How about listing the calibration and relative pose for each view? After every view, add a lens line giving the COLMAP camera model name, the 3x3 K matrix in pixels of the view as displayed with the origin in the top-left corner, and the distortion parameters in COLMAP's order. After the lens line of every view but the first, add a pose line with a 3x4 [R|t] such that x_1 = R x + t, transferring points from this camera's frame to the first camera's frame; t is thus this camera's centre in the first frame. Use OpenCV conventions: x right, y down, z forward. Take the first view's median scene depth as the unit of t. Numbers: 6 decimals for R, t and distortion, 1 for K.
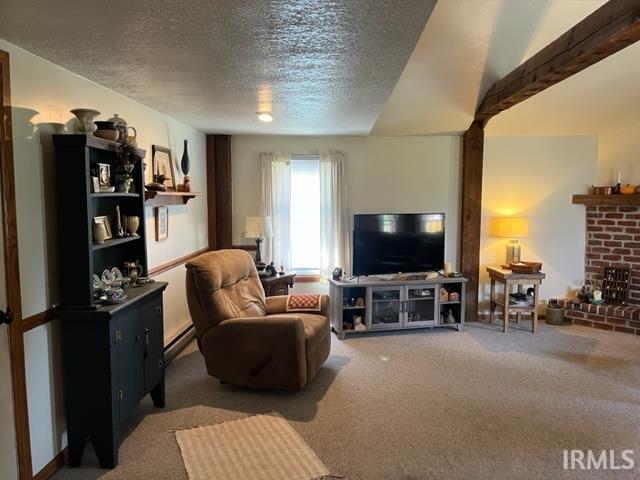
lens RADIAL K [[483.7, 0, 325.4], [0, 483.7, 241.9], [0, 0, 1]] dist [0.070306, -0.085964]
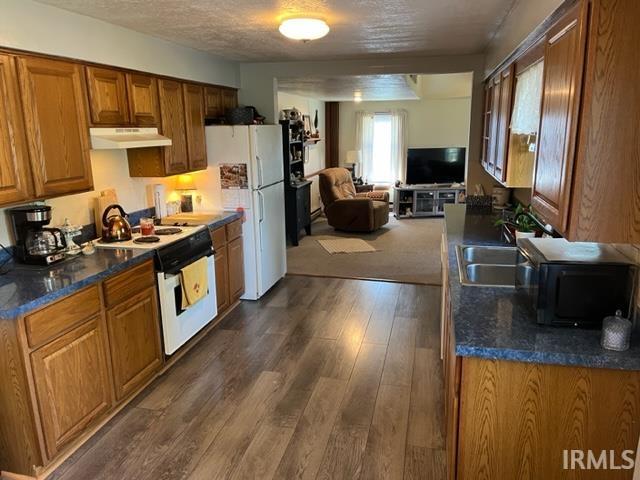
lens RADIAL K [[489.4, 0, 317.7], [0, 489.4, 248.3], [0, 0, 1]] dist [0.064001, -0.002230]
pose [[0.975859, 0.037822, -0.215100, 0.126723], [-0.006238, 0.989316, 0.145655, 0.039029], [0.218311, -0.140797, 0.965669, -0.778863]]
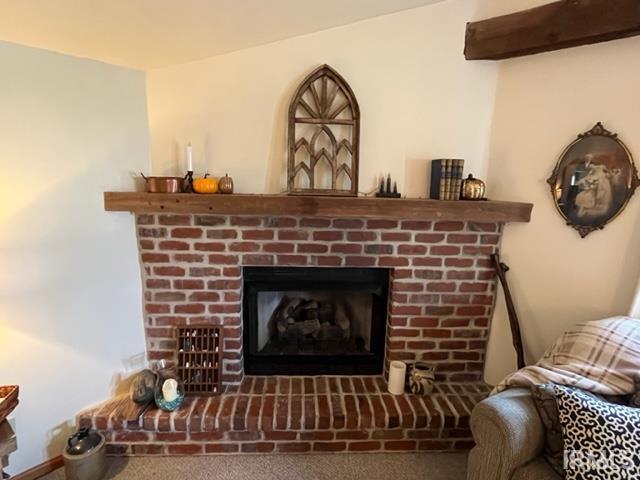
lens RADIAL K [[359.5, 0, 321.1], [0, 359.5, 239.0], [0, 0, 1]] dist [-0.002565, 0.000298]
pose [[0.641154, -0.105689, 0.760099, 0.394500], [0.044081, 0.993908, 0.101017, -0.081343], [-0.766145, -0.031262, 0.641907, 0.654591]]
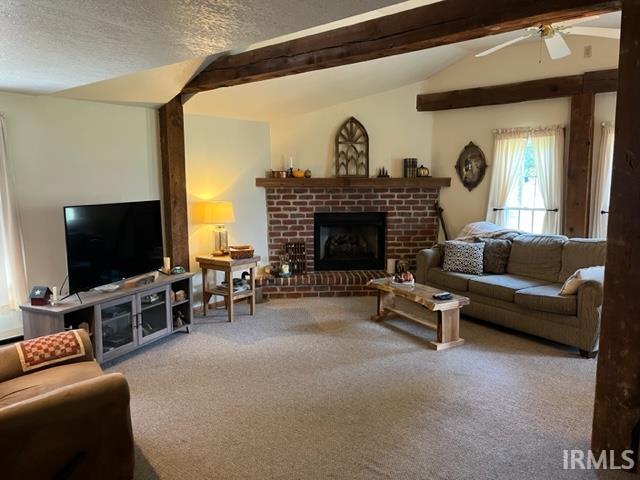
lens RADIAL K [[483.7, 0, 325.4], [0, 483.7, 241.9], [0, 0, 1]] dist [0.070306, -0.085964]
pose [[0.621615, -0.106903, 0.775994, -0.239745], [0.075814, 0.994204, 0.076232, -0.029725], [-0.779645, 0.011444, 0.626117, 0.245903]]
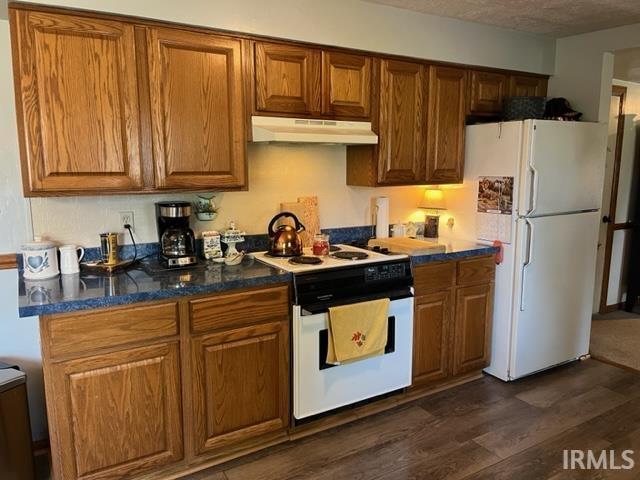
lens RADIAL K [[483.7, 0, 325.4], [0, 483.7, 241.9], [0, 0, 1]] dist [0.070306, -0.085964]
pose [[0.529375, 0.136579, -0.837322, 0.186477], [-0.085012, 0.990529, 0.107823, 0.050504], [0.844118, 0.014104, 0.535972, -0.451689]]
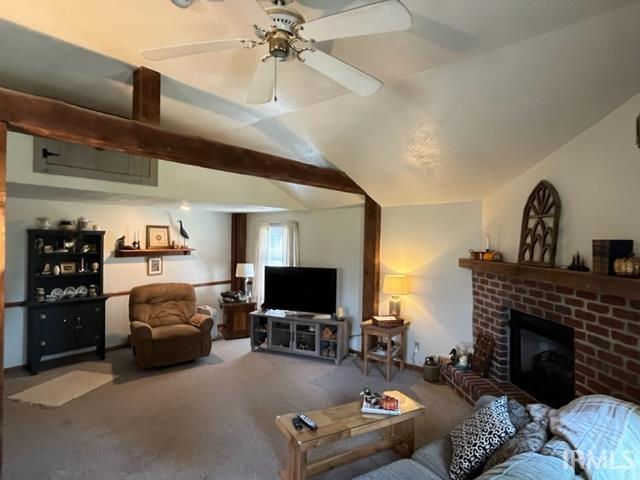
lens RADIAL K [[359.5, 0, 321.1], [0, 359.5, 239.0], [0, 0, 1]] dist [-0.002565, 0.000298]
pose [[0.782364, 0.009257, -0.622753, 0.797362], [-0.068039, 0.995176, -0.070685, -0.066873], [0.619094, 0.097672, 0.779219, 0.233970]]
